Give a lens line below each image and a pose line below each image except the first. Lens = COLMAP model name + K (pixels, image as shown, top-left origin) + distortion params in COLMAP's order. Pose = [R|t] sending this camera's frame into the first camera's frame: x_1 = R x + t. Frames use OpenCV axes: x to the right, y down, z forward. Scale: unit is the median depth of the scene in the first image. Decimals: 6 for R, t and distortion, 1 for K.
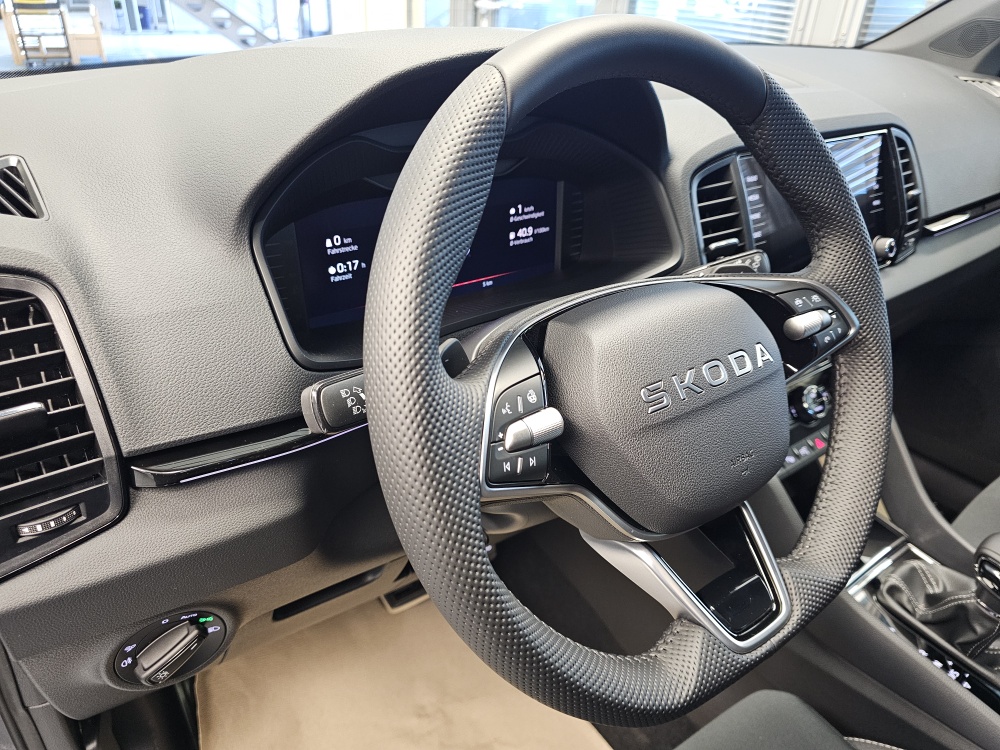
lens RADIAL K [[708.6, 0, 500.0], [0, 708.6, 375.0], [0, 0, 1]] dist [0.013540, -0.006240]
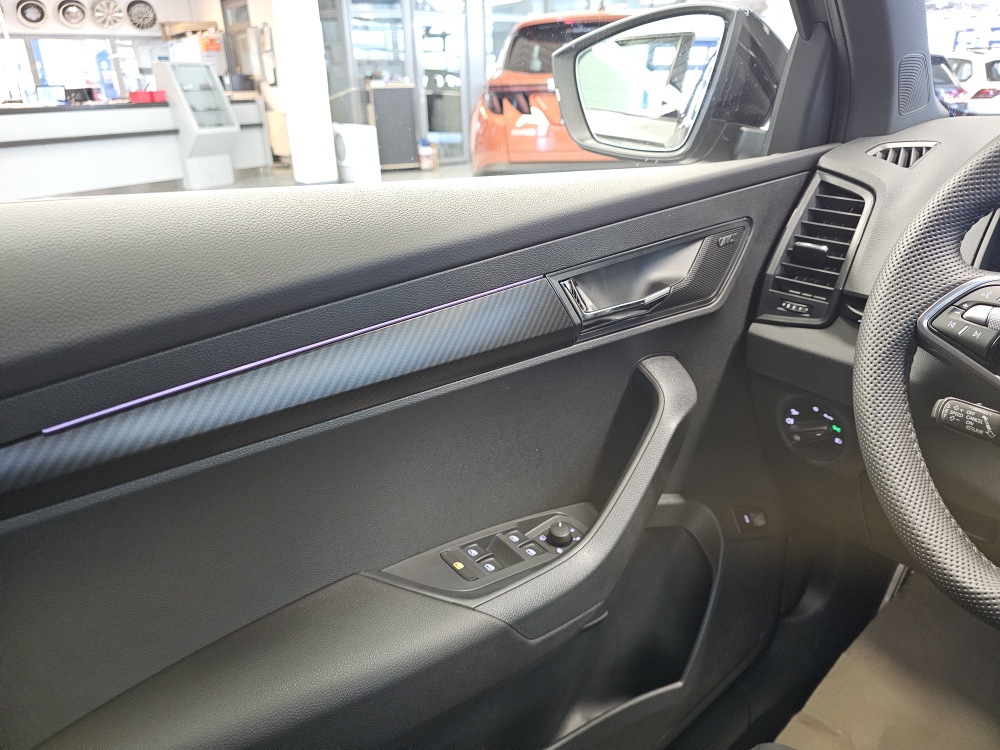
lens RADIAL K [[708.6, 0, 500.0], [0, 708.6, 375.0], [0, 0, 1]] dist [0.013540, -0.006240]
pose [[0.090484, 0.310401, -0.946290, 0.788812], [-0.495124, 0.838458, 0.227686, 0.214606], [0.864098, 0.447929, 0.229554, -0.029541]]
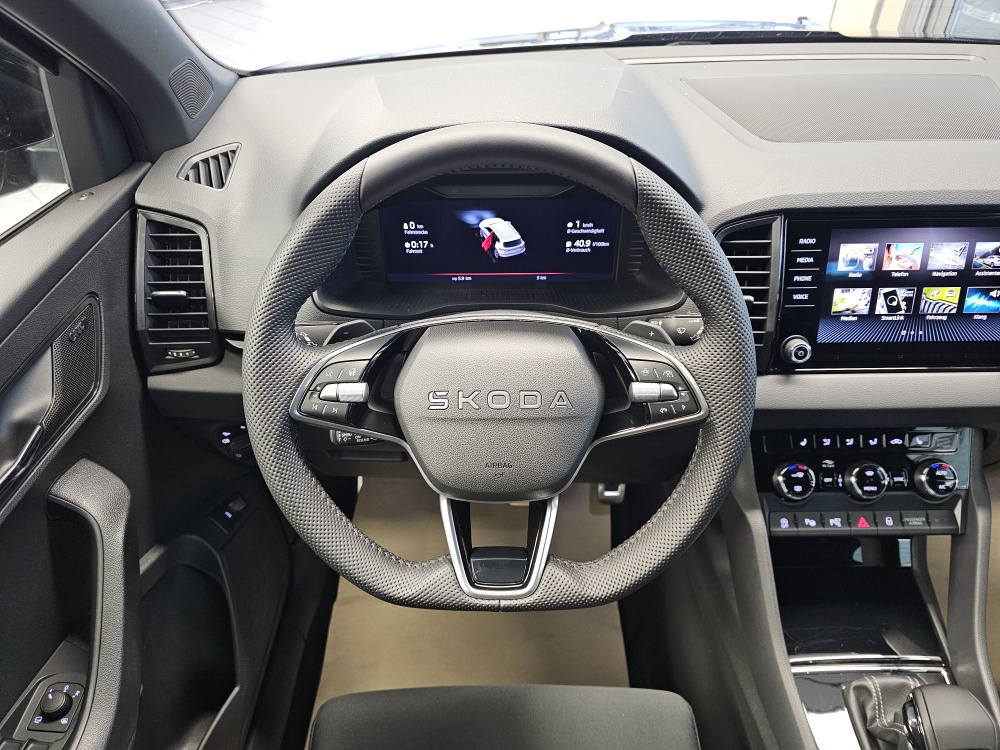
lens RADIAL K [[708.6, 0, 500.0], [0, 708.6, 375.0], [0, 0, 1]] dist [0.013540, -0.006240]
pose [[0.790155, 0.320373, -0.522510, 0.722497], [-0.253673, 0.947009, 0.197040, -0.224951], [0.557948, -0.023145, 0.829553, -0.075007]]
